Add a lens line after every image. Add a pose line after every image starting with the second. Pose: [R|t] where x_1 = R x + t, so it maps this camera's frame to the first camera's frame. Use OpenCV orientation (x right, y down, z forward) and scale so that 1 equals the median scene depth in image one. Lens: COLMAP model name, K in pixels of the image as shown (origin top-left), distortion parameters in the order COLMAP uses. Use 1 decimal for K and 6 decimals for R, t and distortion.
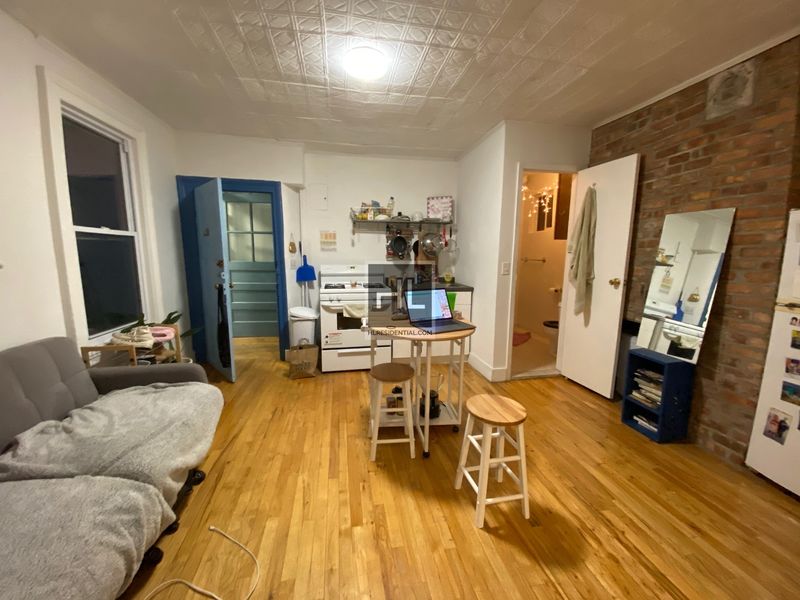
lens RADIAL K [[324.4, 0, 397.4], [0, 324.4, 297.8], [0, 0, 1]] dist [-0.008076, -0.005707]
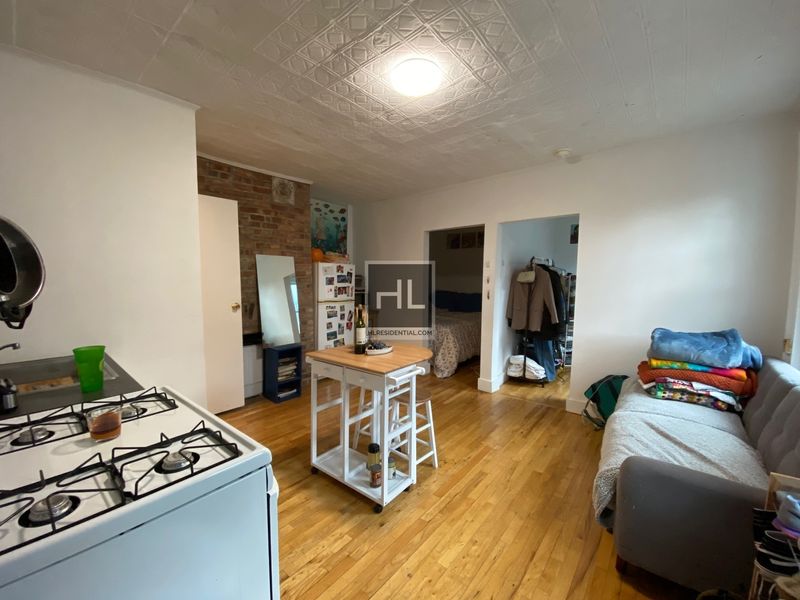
lens RADIAL K [[324.4, 0, 395.6], [0, 324.4, 304.5], [0, 0, 1]] dist [-0.008076, -0.005707]
pose [[-0.648094, -0.087927, 0.756468, -0.766336], [0.088989, 0.977764, 0.189890, -0.294673], [-0.756343, 0.190384, -0.625858, 1.673327]]
